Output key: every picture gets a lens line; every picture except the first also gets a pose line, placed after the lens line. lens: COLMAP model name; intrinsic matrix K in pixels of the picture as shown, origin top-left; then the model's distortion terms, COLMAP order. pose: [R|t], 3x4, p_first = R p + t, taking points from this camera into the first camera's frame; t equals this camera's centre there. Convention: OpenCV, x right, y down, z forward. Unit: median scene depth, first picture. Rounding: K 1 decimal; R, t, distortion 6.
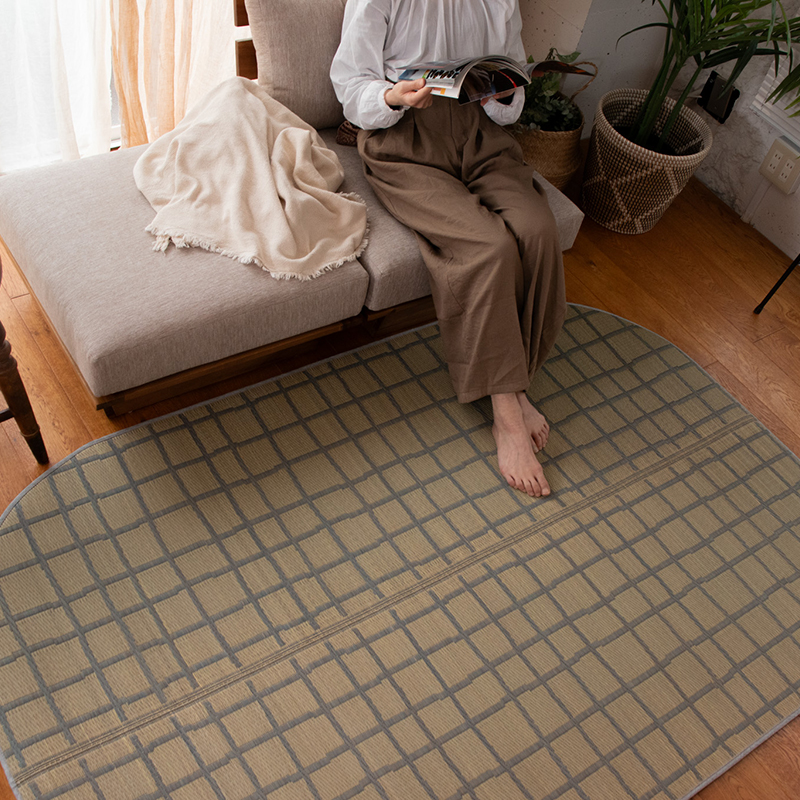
lens RADIAL K [[1021.2, 0, 400.0], [0, 1021.2, 400.0], [0, 0, 1]] dist [-0.163746, 0.159608]
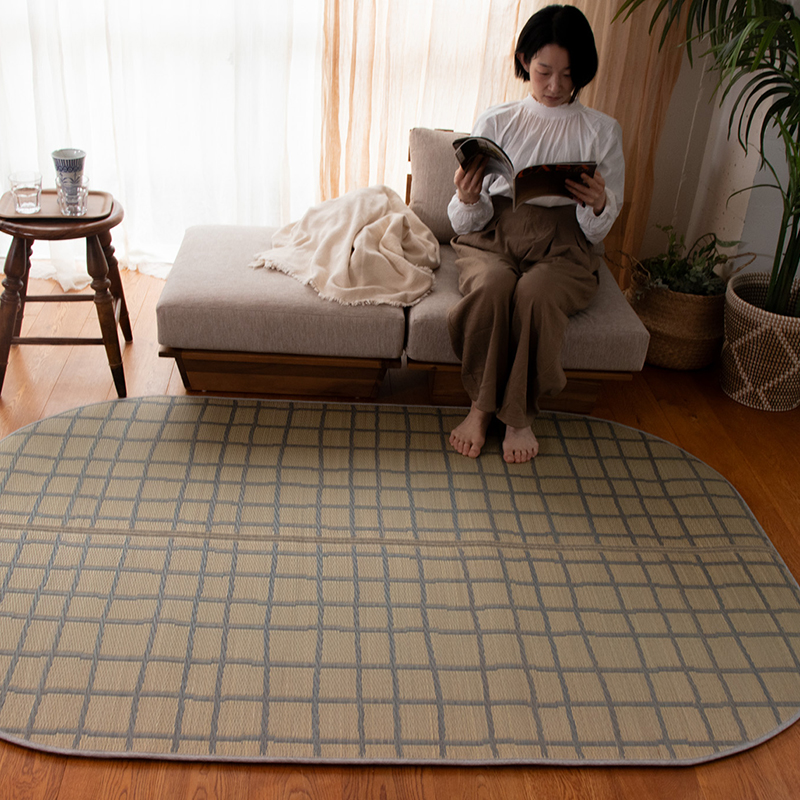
lens RADIAL K [[1021.2, 0, 400.0], [0, 1021.2, 400.0], [0, 0, 1]] dist [-0.163746, 0.159608]
pose [[0.849035, 0.142252, -0.508826, 0.584291], [-0.326707, 0.898225, -0.294032, 0.313156], [0.415213, 0.415881, 0.809099, 0.080735]]
